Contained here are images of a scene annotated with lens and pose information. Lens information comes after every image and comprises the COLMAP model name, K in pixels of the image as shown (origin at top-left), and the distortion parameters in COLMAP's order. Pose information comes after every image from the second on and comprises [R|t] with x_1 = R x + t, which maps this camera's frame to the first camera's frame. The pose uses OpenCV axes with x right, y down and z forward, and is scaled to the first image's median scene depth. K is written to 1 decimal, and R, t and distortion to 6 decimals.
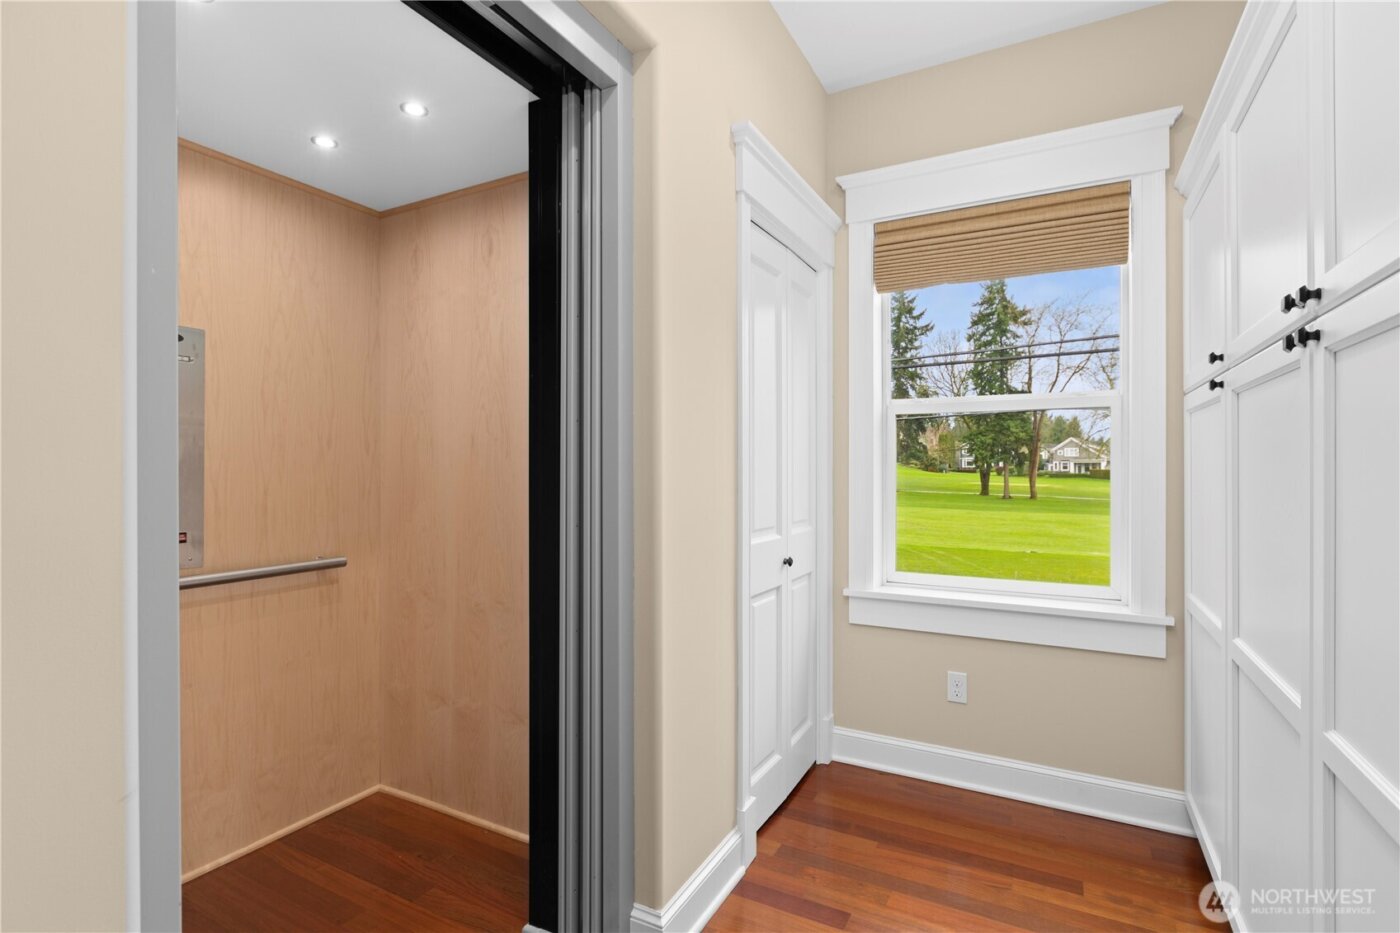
lens RADIAL K [[674.7, 0, 695.9], [0, 674.7, 474.2], [0, 0, 1]] dist [-0.000042, -0.000095]
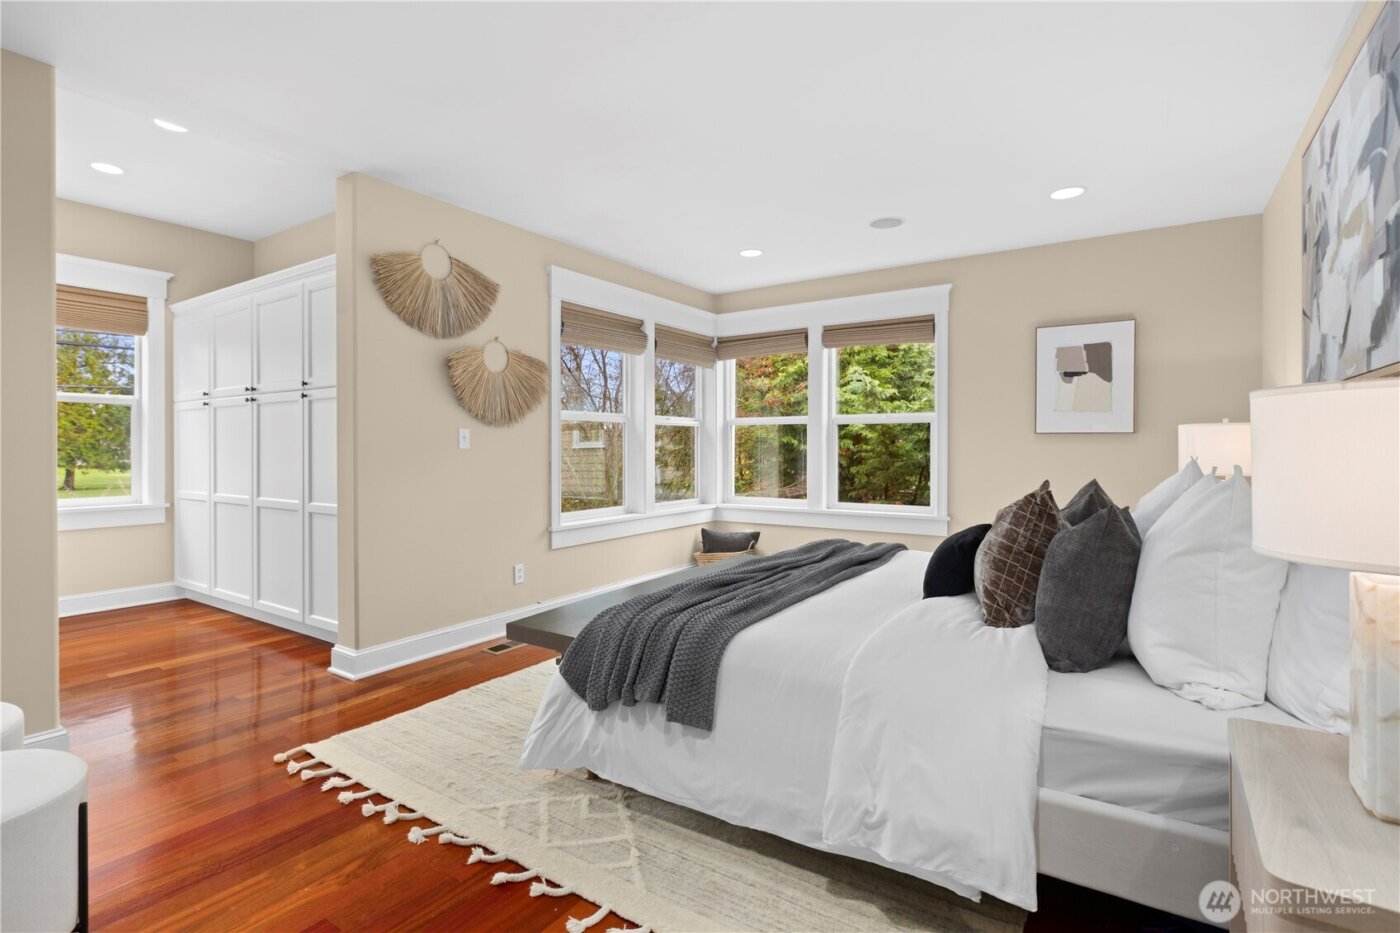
lens RADIAL K [[674.7, 0, 696.5], [0, 674.7, 461.7], [0, 0, 1]] dist [-0.000042, -0.000095]
pose [[0.095699, -0.011866, 0.995340, -1.309159], [-0.004381, 0.999914, 0.012342, 0.041742], [-0.995401, -0.005542, 0.095639, -0.916058]]
